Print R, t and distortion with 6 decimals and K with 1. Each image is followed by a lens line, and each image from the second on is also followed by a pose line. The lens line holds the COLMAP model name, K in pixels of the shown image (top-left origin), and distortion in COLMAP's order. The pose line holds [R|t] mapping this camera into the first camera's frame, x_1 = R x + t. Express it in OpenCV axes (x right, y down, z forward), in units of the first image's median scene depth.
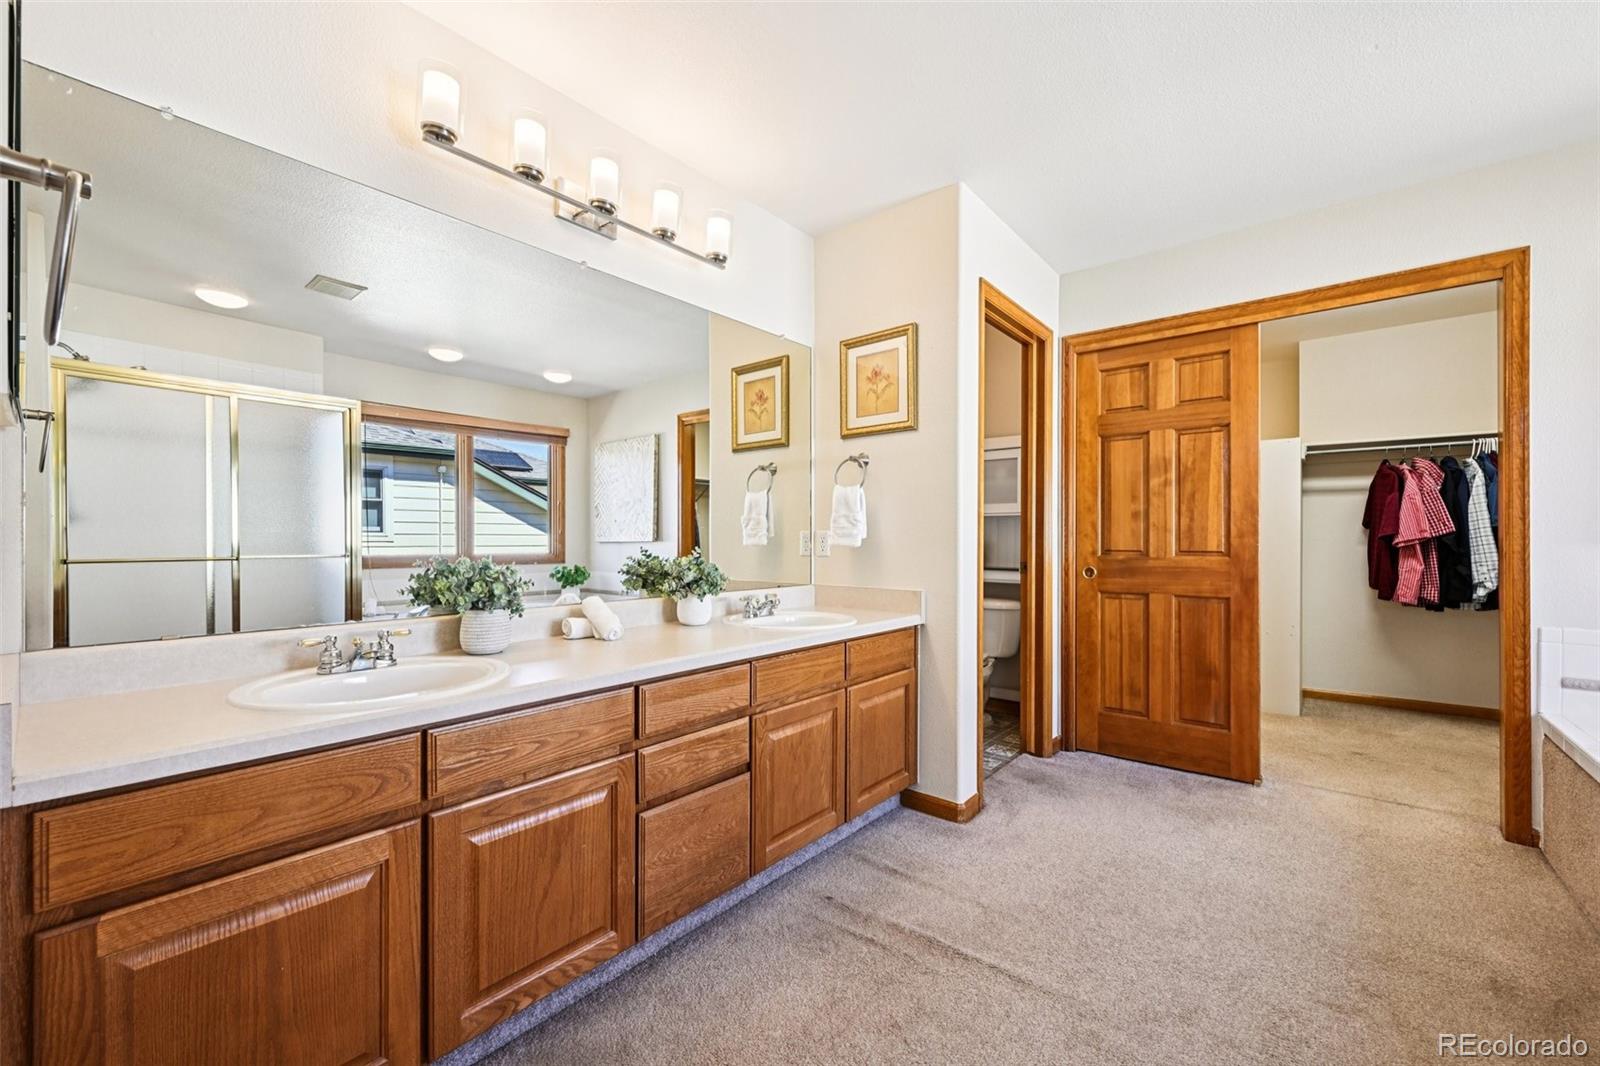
lens RADIAL K [[646.0, 0, 801.1], [0, 646.0, 538.7], [0, 0, 1]] dist [-0.002315, -0.000048]
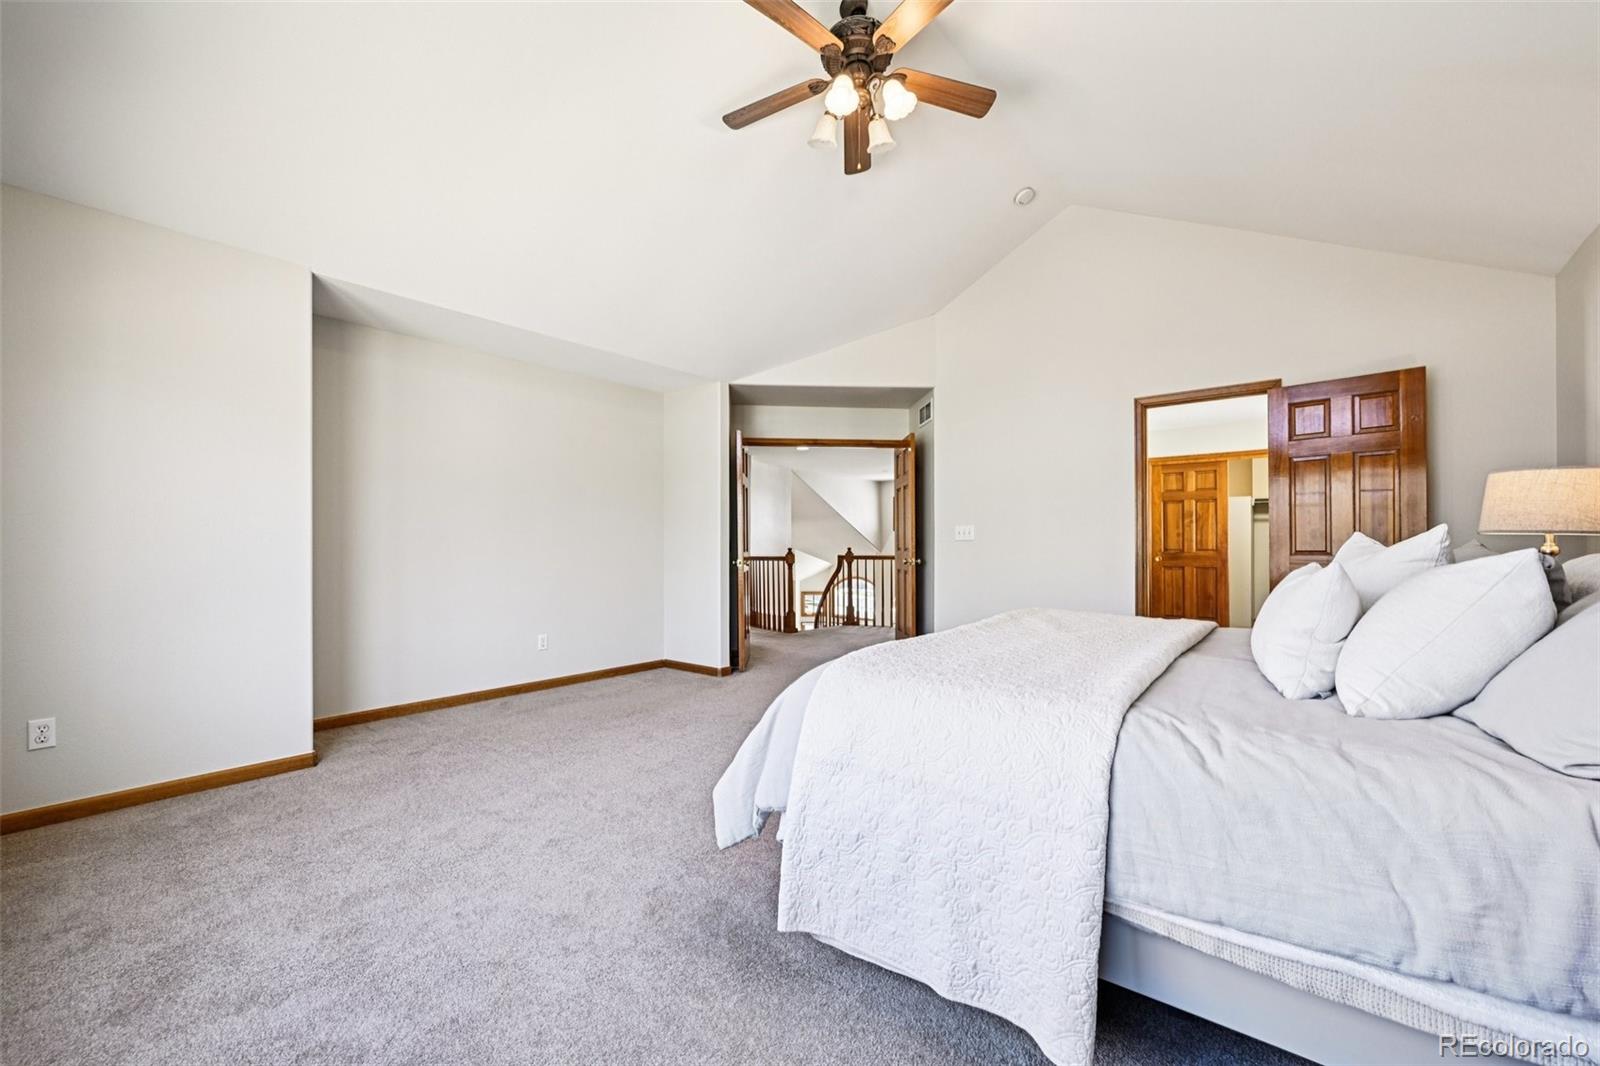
lens RADIAL K [[646.0, 0, 796.5], [0, 646.0, 534.5], [0, 0, 1]] dist [-0.002315, -0.000048]
pose [[0.999954, -0.008058, -0.005273, -0.911025], [0.008063, 0.999967, 0.000993, -0.051380], [0.005265, -0.001036, 0.999986, -1.443286]]
